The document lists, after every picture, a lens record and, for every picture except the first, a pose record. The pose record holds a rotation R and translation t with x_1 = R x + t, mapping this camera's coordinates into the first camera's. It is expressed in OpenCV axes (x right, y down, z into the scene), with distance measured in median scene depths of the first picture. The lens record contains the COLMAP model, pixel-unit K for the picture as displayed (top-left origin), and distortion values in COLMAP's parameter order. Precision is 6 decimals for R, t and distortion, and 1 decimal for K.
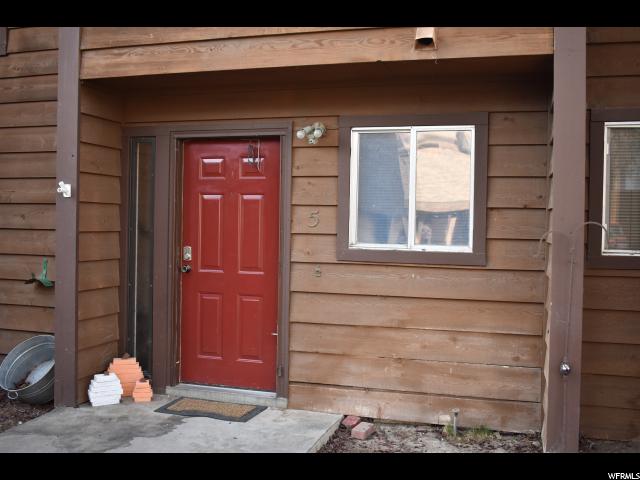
lens RADIAL K [[685.9, 0, 322.6], [0, 685.9, 237.6], [0, 0, 1]] dist [-0.058205, 0.000000]
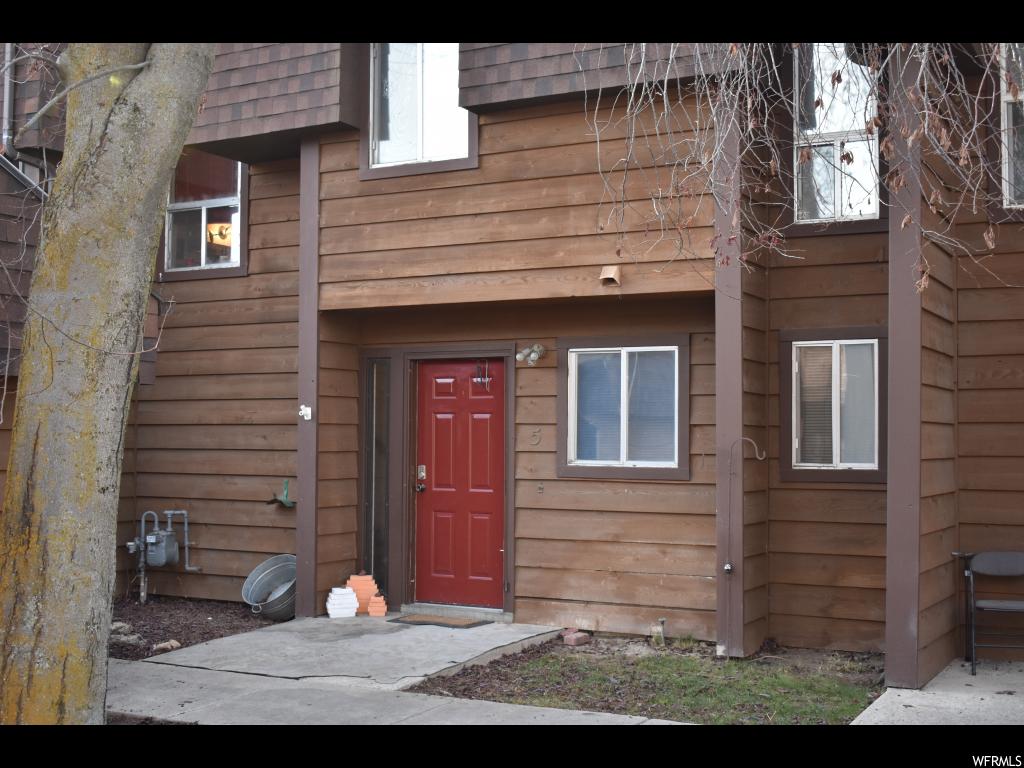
lens RADIAL K [[1345.7, 0, 510.2], [0, 1345.7, 384.7], [0, 0, 1]] dist [-0.028944, 0.000000]
pose [[0.978947, -0.020125, -0.203121, 0.361577], [0.007892, 0.998115, -0.060859, 0.017040], [0.203963, 0.057975, 0.977261, -0.990879]]
